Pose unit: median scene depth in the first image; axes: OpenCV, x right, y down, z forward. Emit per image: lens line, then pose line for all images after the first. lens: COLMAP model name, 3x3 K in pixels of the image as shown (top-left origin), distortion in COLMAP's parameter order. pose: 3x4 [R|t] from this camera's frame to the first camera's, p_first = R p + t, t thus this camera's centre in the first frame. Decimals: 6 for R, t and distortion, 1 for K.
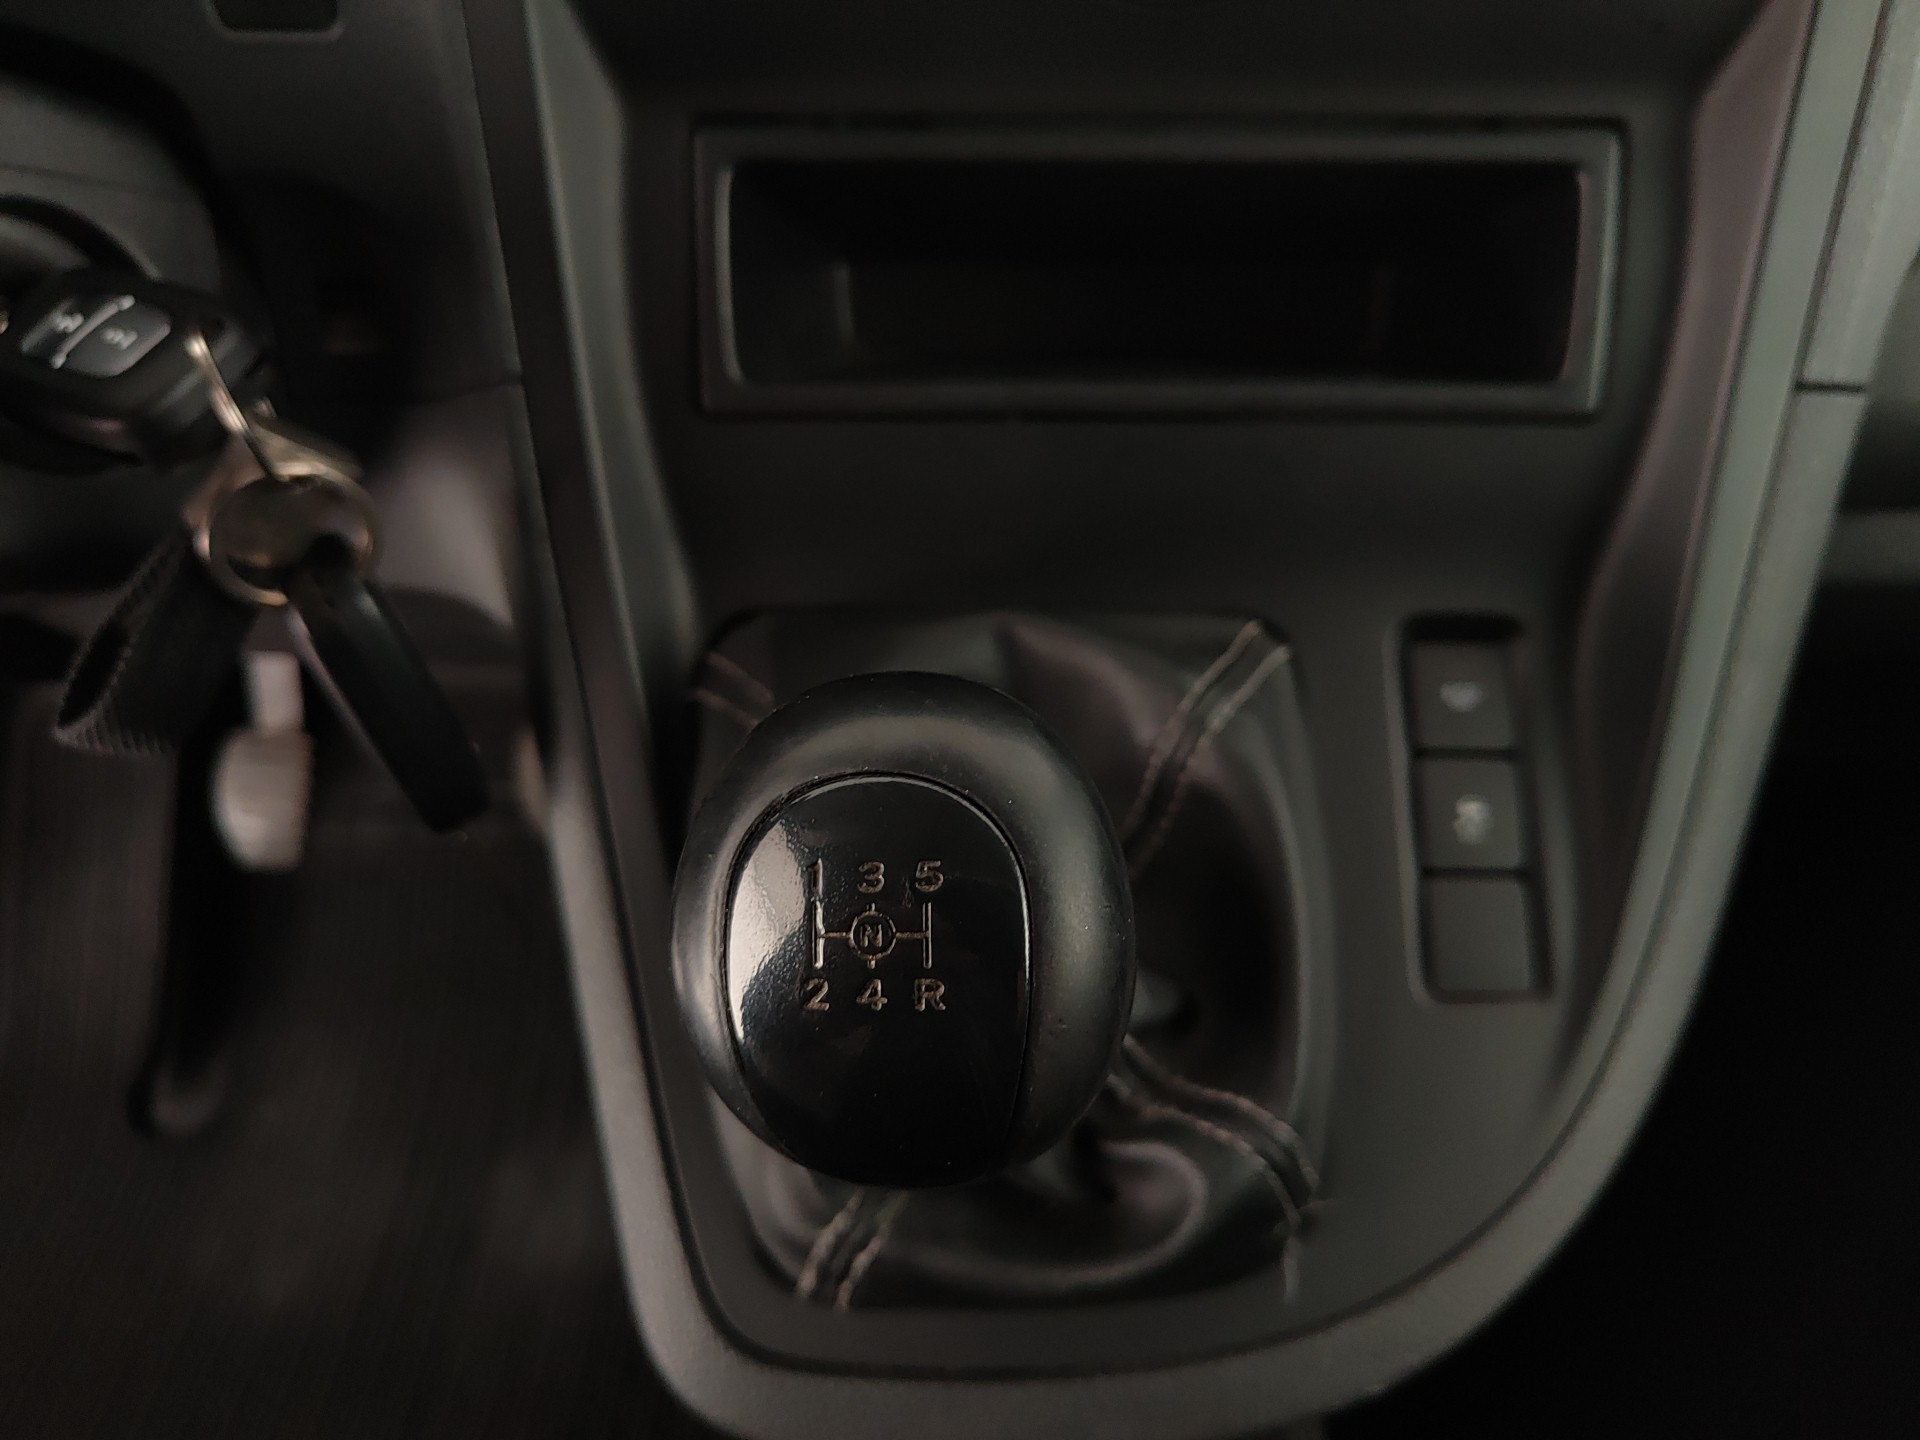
lens RADIAL K [[1384.1, 0, 971.3], [0, 1384.1, 717.8], [0, 0, 1]] dist [0.004453, -0.018116]
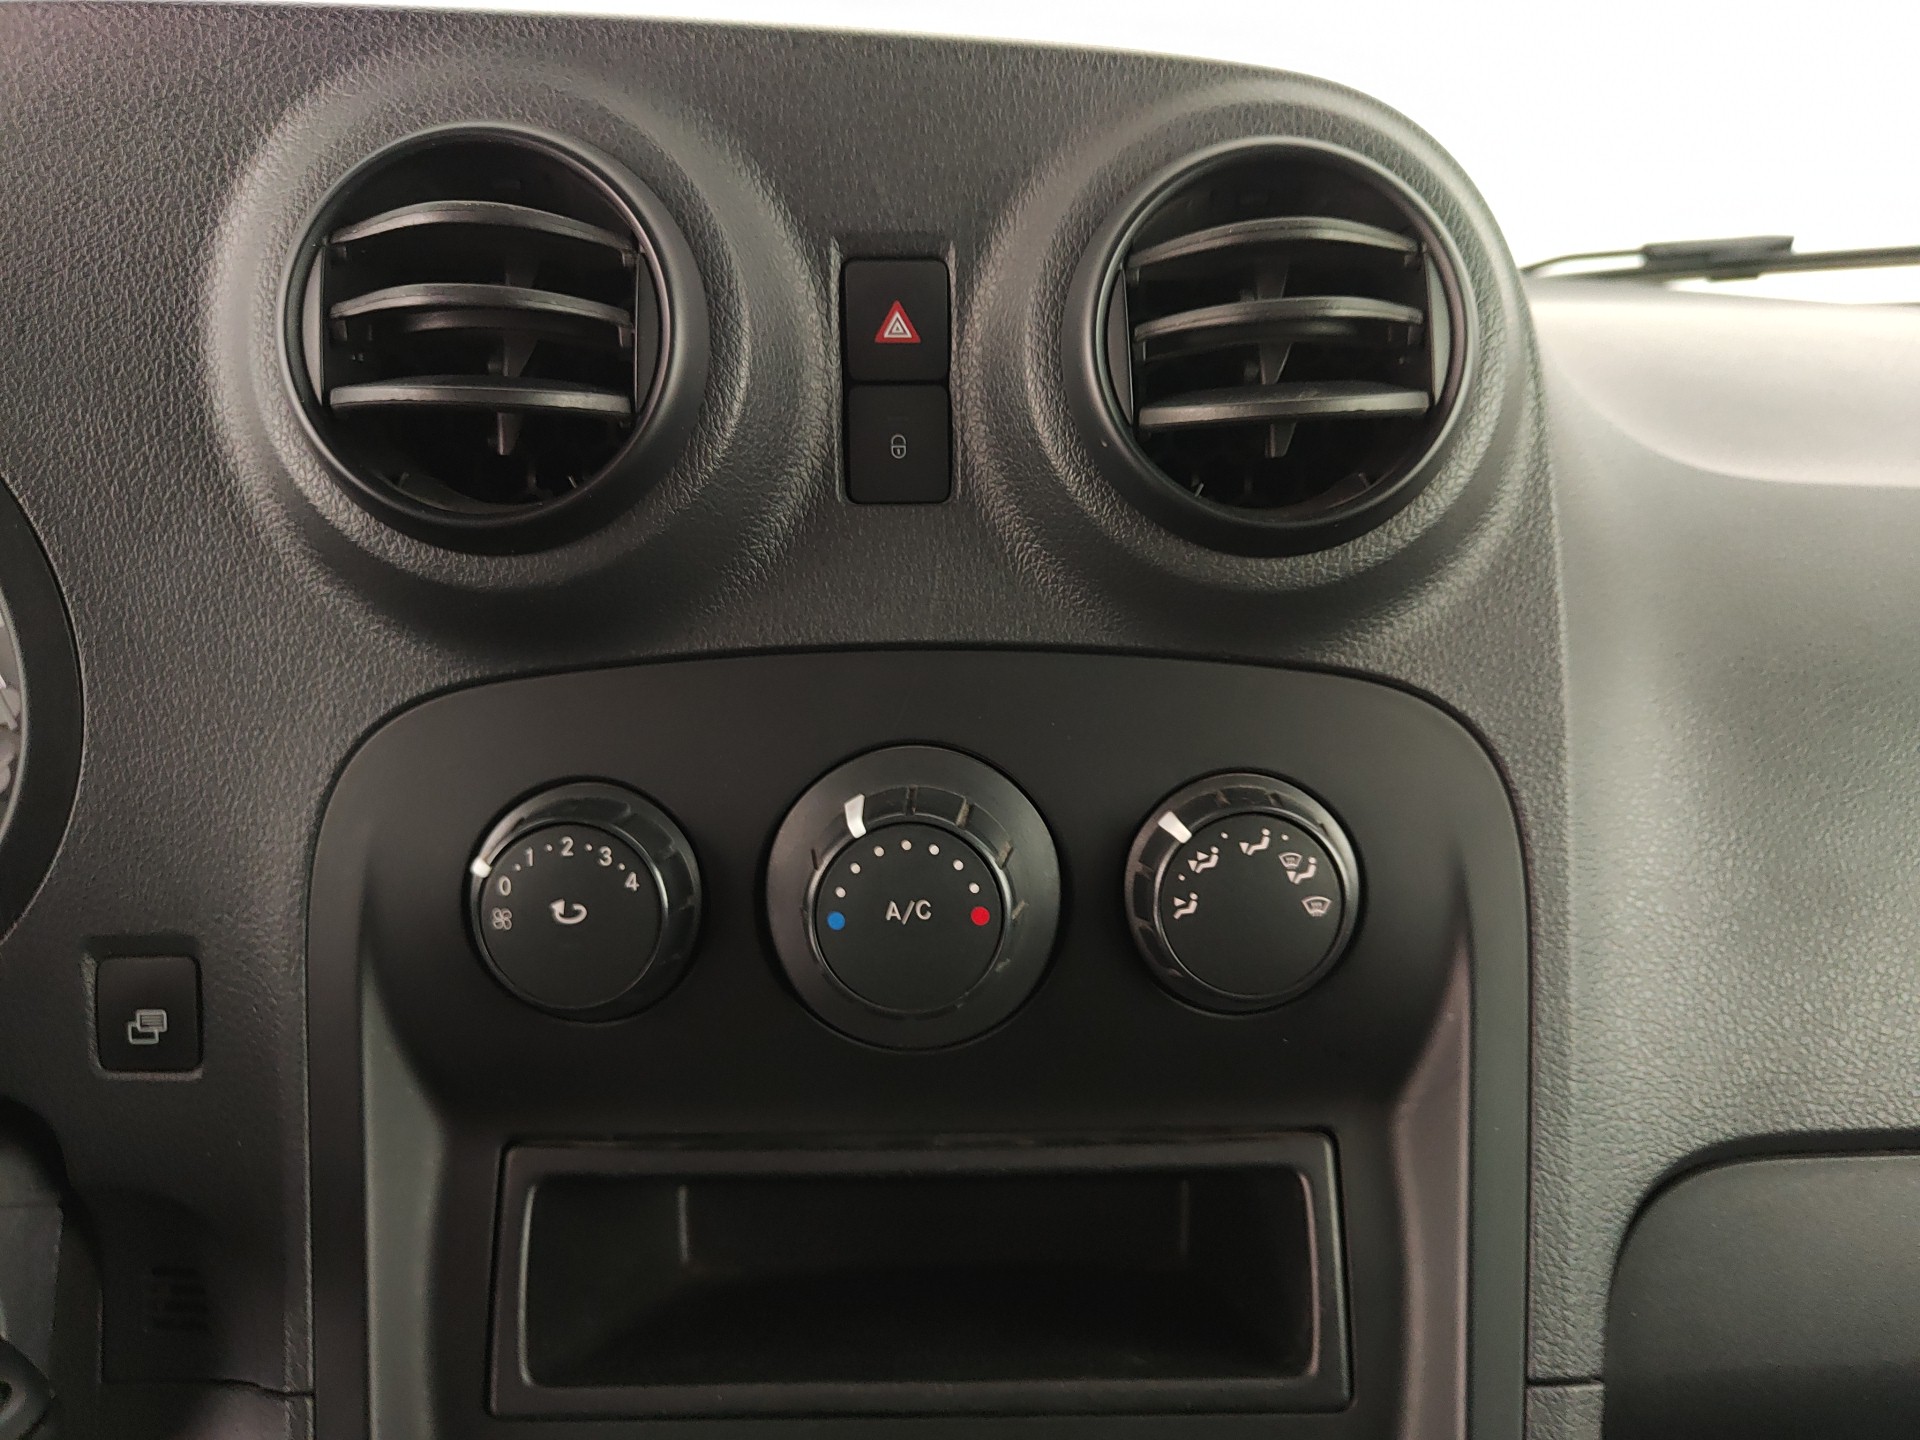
lens RADIAL K [[1384.1, 0, 971.3], [0, 1384.1, 717.8], [0, 0, 1]] dist [0.004453, -0.018116]
pose [[0.999846, -0.014790, 0.009409, 0.175782], [0.017428, 0.896327, -0.443050, -0.241668], [-0.001881, 0.443146, 0.896447, -0.161781]]
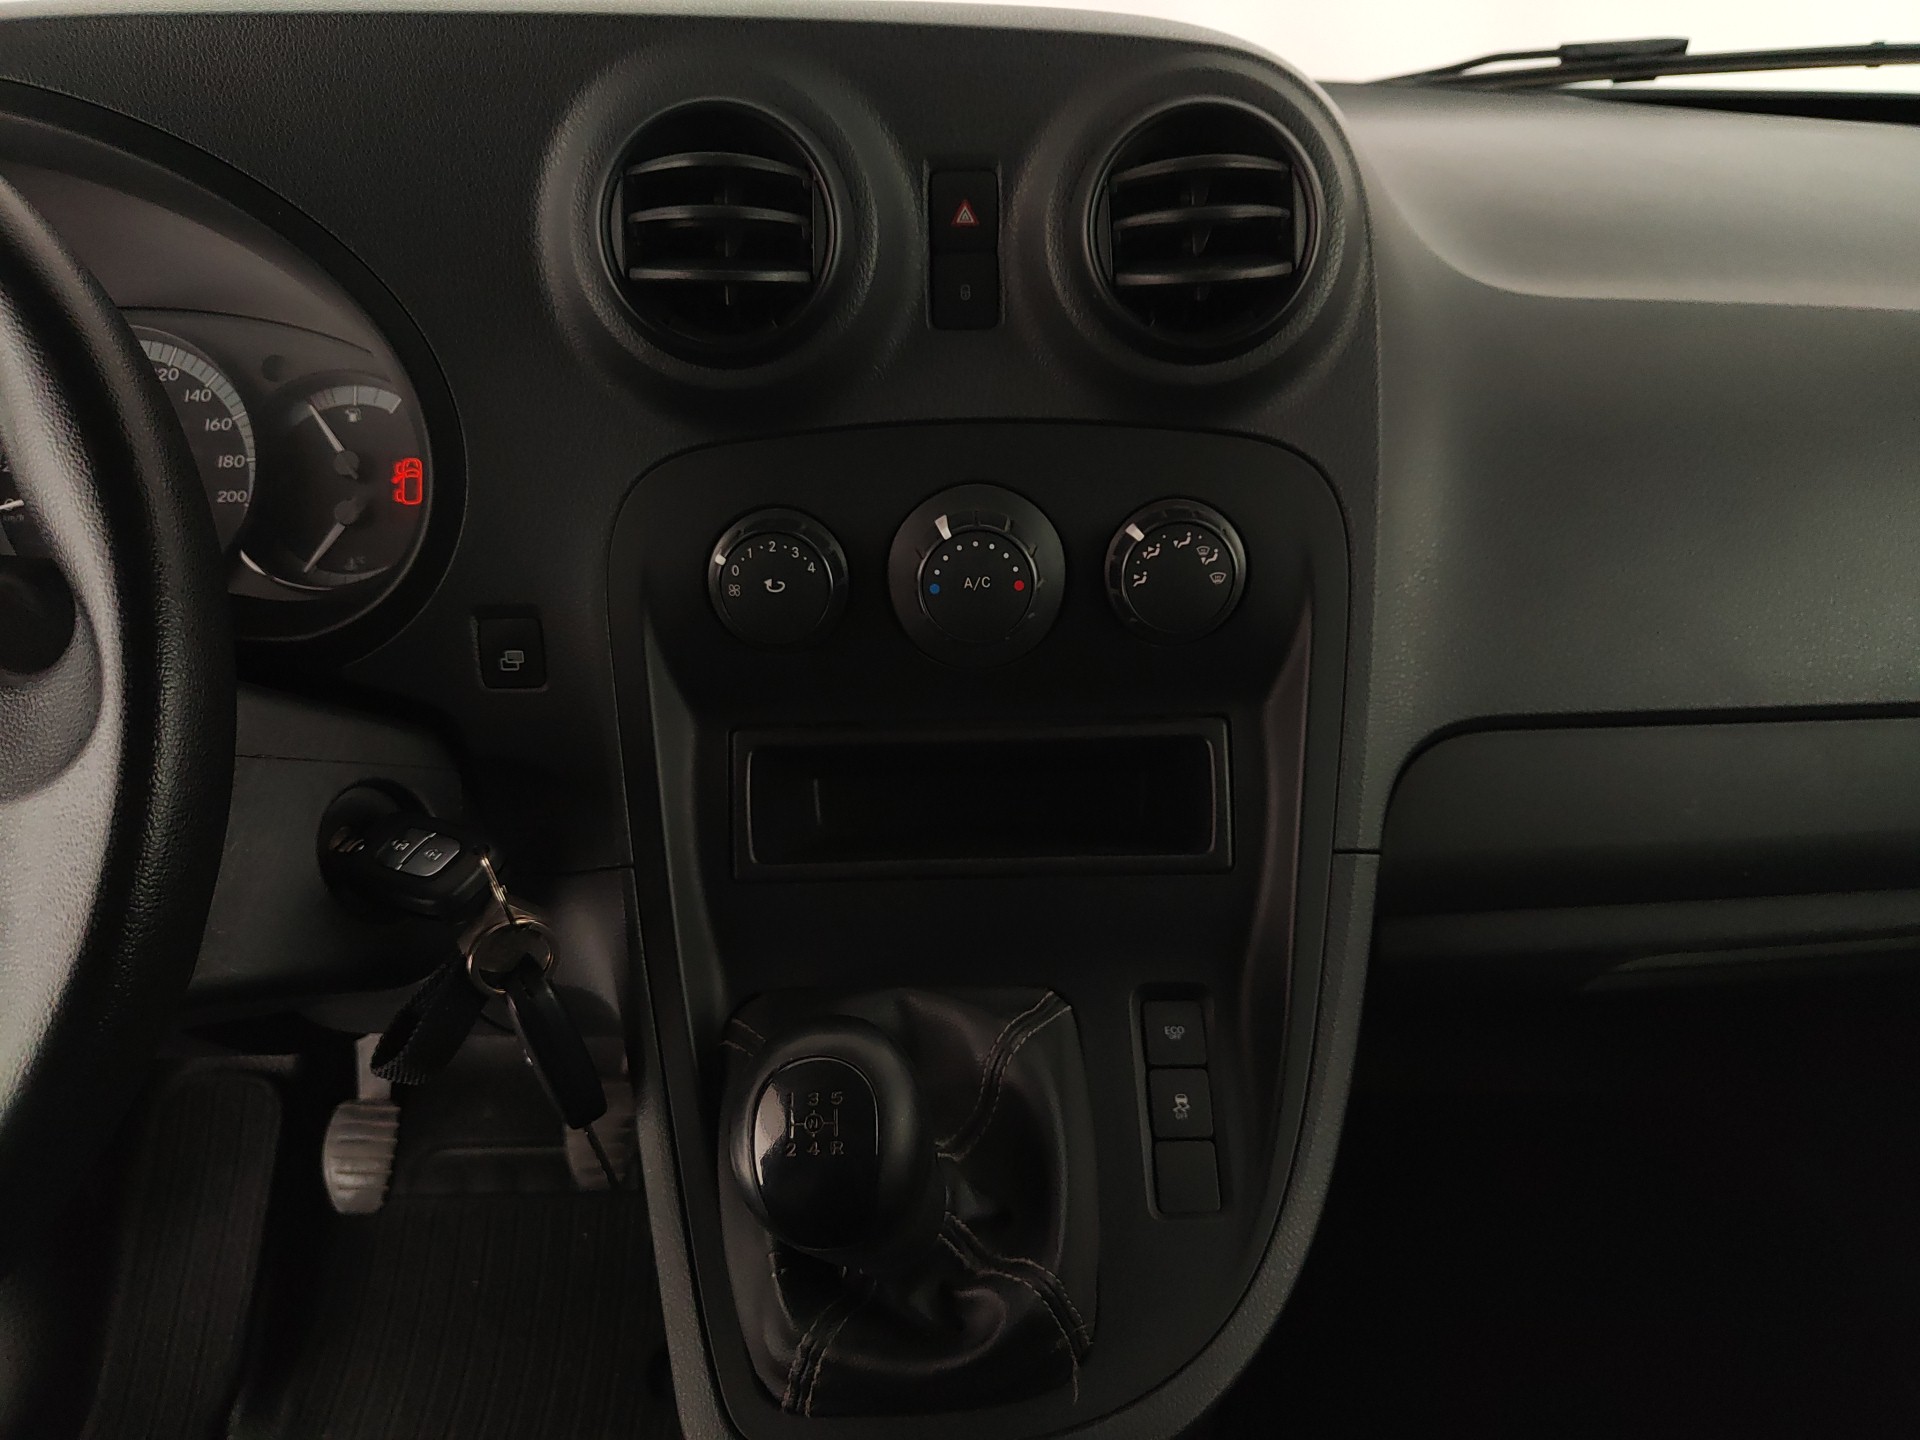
lens RADIAL K [[1365.5, 0, 962.9], [0, 1365.5, 728.0], [0, 0, 1]] dist [0.042501, -0.098603]
pose [[0.999671, -0.025009, 0.005662, 0.103707], [0.025616, 0.964107, -0.264276, 0.068567], [0.001150, 0.264334, 0.964430, -0.803088]]
